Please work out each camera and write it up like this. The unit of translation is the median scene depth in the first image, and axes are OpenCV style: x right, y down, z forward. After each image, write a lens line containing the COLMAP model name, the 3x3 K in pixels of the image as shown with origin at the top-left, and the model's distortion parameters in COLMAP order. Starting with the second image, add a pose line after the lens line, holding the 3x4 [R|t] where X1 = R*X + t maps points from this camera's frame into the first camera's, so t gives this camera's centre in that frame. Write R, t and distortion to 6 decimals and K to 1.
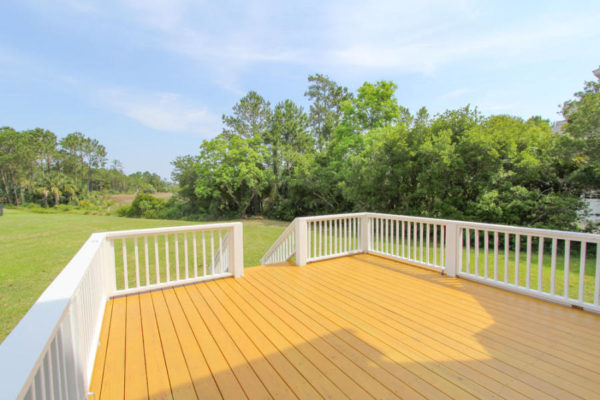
lens RADIAL K [[276.1, 0, 300.0], [0, 276.1, 200.0], [0, 0, 1]] dist [-0.024283, 0.000611]
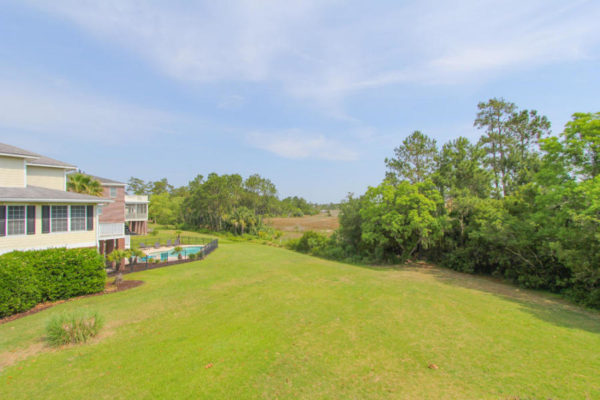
lens RADIAL K [[276.1, 0, 300.0], [0, 276.1, 200.0], [0, 0, 1]] dist [-0.024283, 0.000611]
pose [[0.883305, -0.015031, -0.468558, -0.076304], [-0.022232, 0.997018, -0.073896, -0.065421], [0.468271, 0.075690, 0.880337, -0.024020]]
